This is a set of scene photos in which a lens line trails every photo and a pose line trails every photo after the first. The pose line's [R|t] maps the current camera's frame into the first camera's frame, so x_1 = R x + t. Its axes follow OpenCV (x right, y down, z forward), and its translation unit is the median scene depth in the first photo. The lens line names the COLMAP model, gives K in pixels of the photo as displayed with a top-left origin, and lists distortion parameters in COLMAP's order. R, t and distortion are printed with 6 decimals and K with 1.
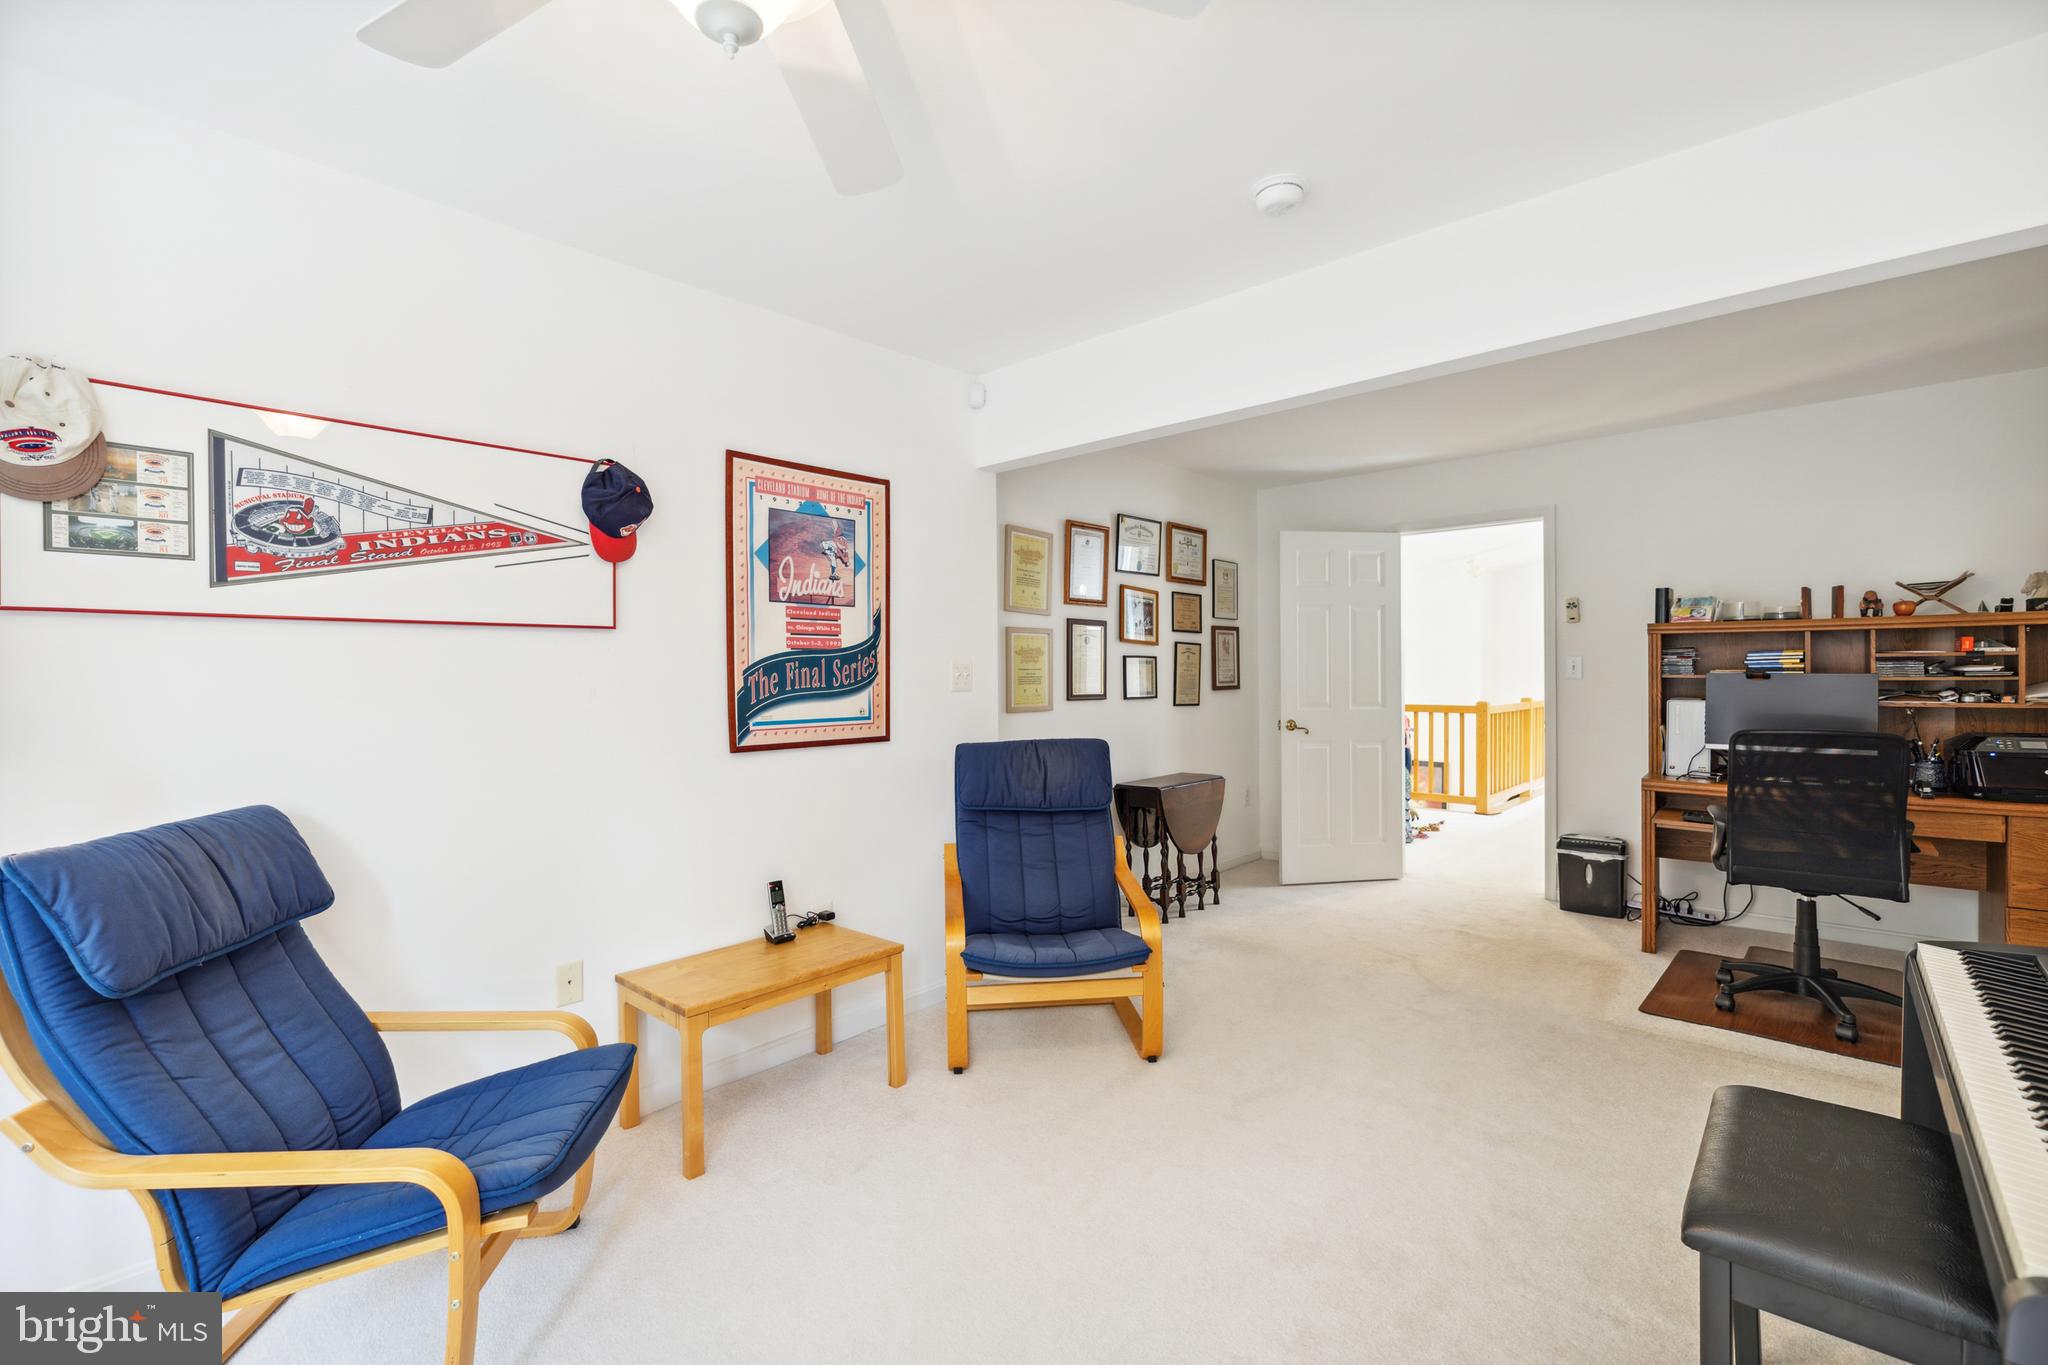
lens RADIAL K [[883.7, 0, 1009.6], [0, 883.7, 678.6], [0, 0, 1]] dist [0.000548, 0.000015]
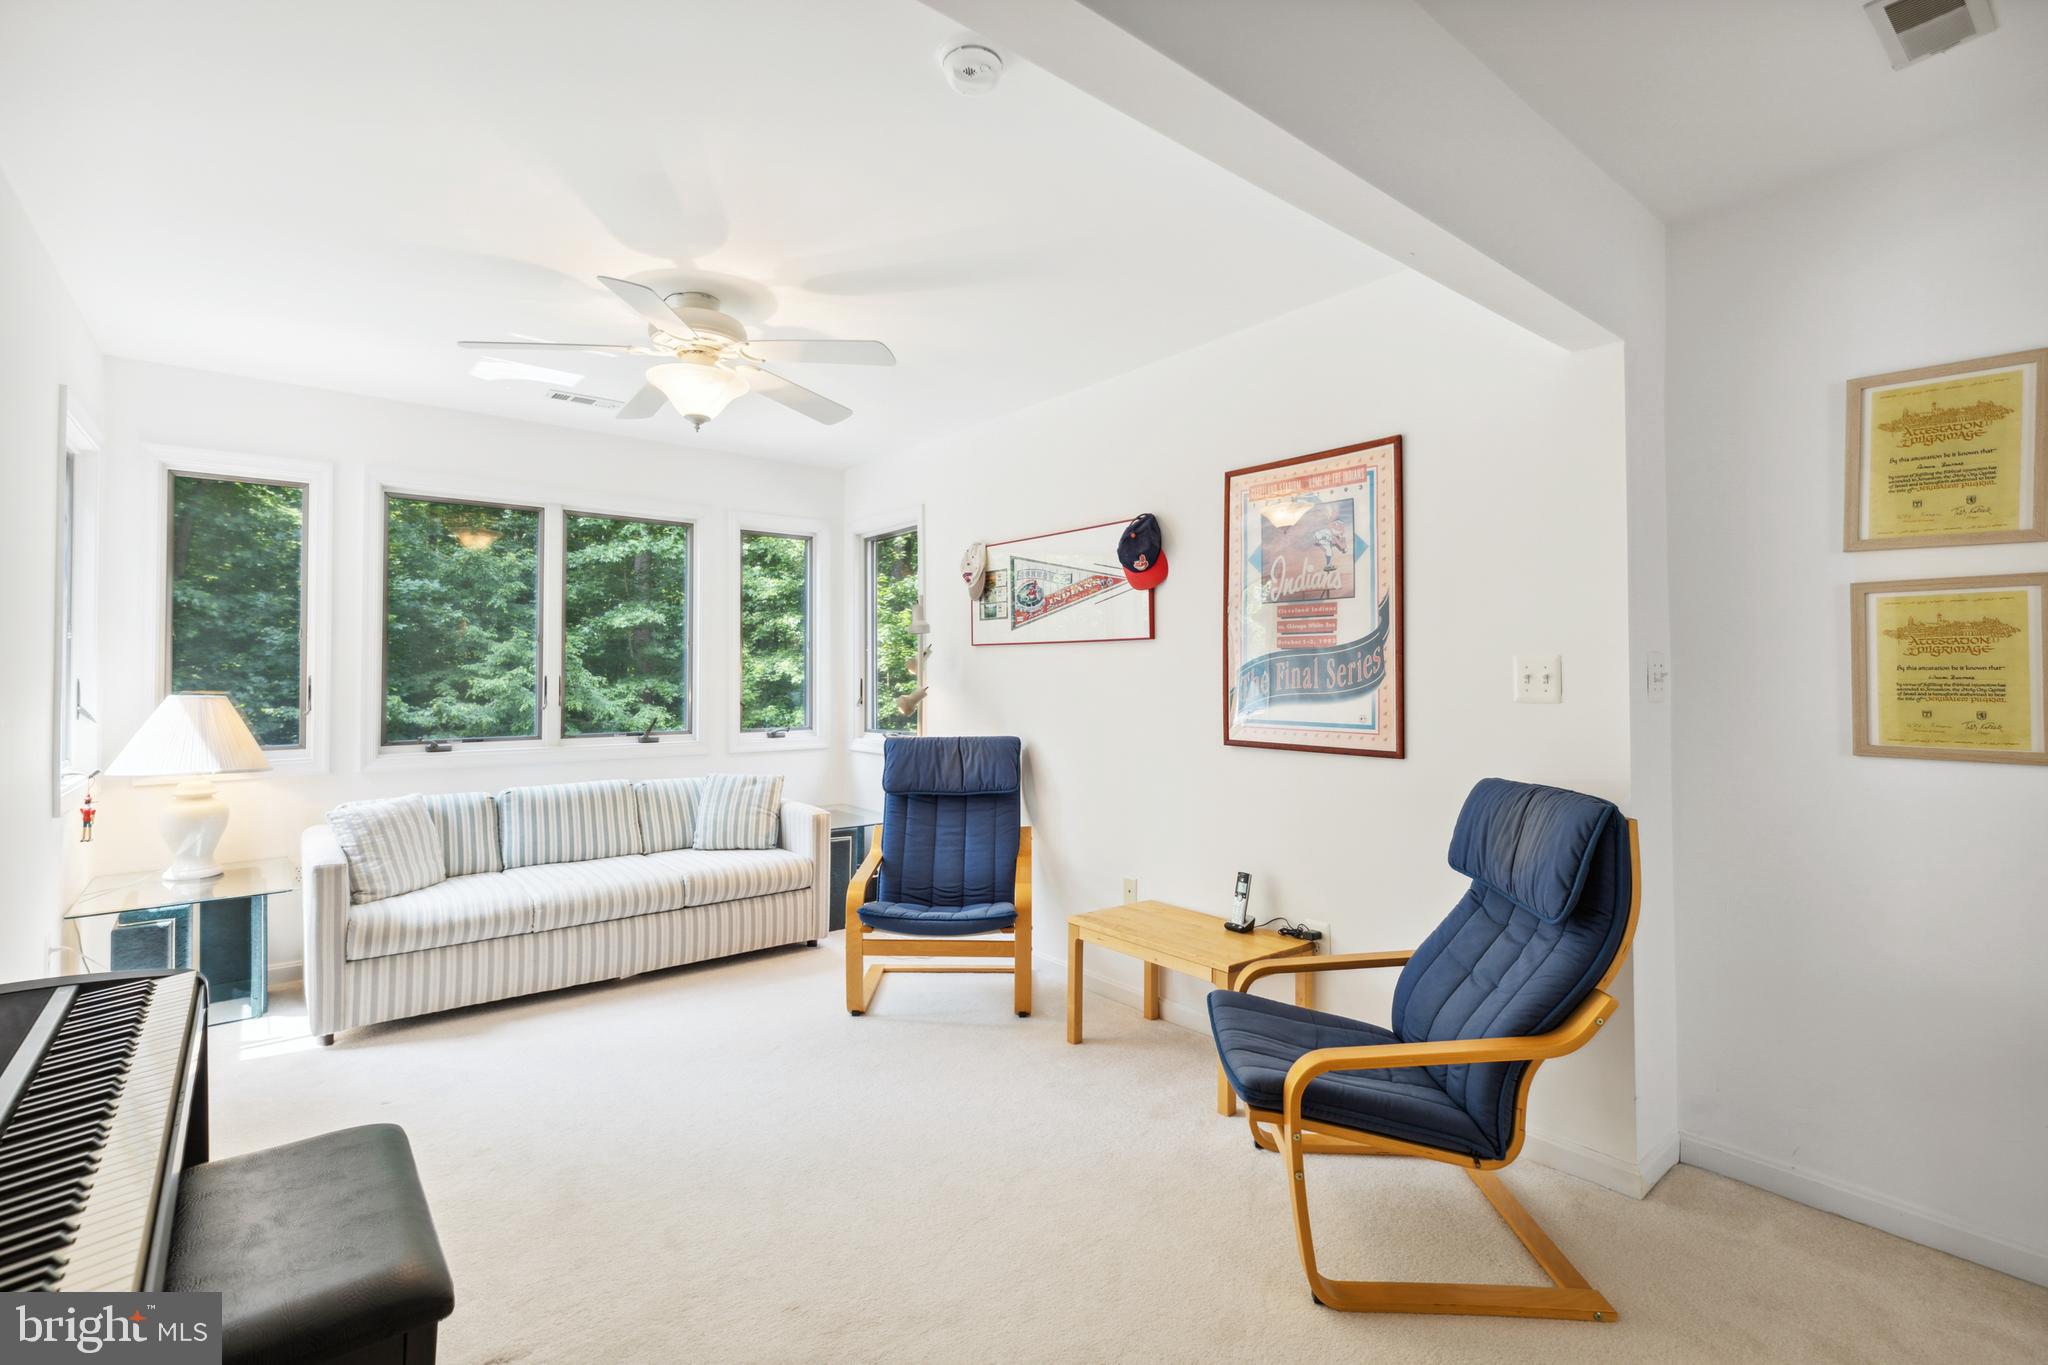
lens RADIAL K [[883.7, 0, 1009.6], [0, 883.7, 678.6], [0, 0, 1]] dist [0.000548, 0.000015]
pose [[-0.127142, 0.014924, -0.991772, 0.763057], [-0.005738, 0.999859, 0.015781, -0.013808], [0.991868, 0.007698, -0.127038, 0.807687]]
